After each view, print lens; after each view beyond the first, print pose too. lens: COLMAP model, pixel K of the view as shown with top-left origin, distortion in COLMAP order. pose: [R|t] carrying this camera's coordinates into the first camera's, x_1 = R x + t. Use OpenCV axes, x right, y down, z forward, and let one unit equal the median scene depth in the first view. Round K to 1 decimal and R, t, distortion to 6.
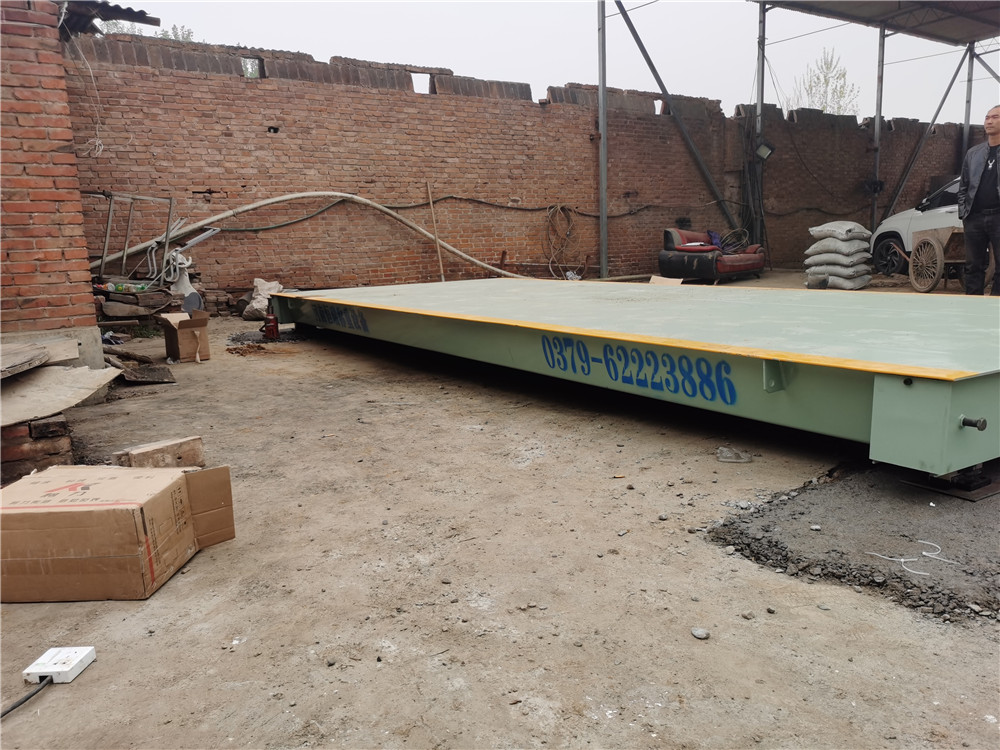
lens RADIAL K [[774.5, 0, 500.0], [0, 774.5, 375.0], [0, 0, 1]] dist [0.062158, -0.052369]
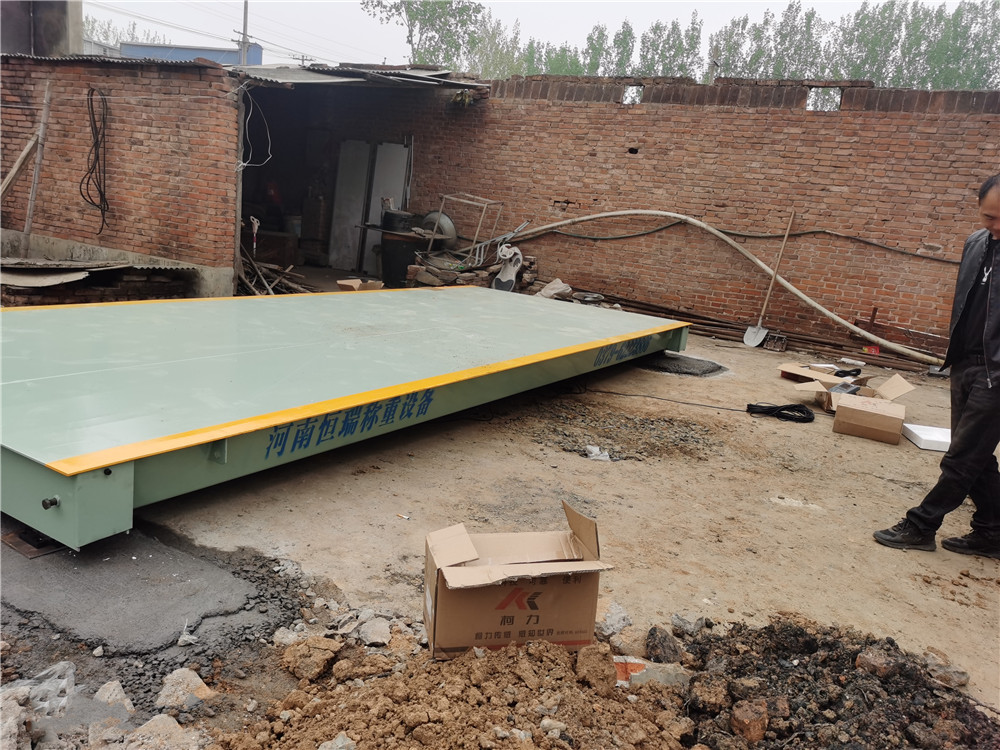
lens RADIAL K [[774.5, 0, 500.0], [0, 774.5, 375.0], [0, 0, 1]] dist [0.062158, -0.052369]
pose [[0.437612, 0.277063, -0.855413, 0.607474], [-0.276427, 0.946725, 0.165224, -0.138465], [0.855619, 0.164156, 0.490886, 0.341740]]
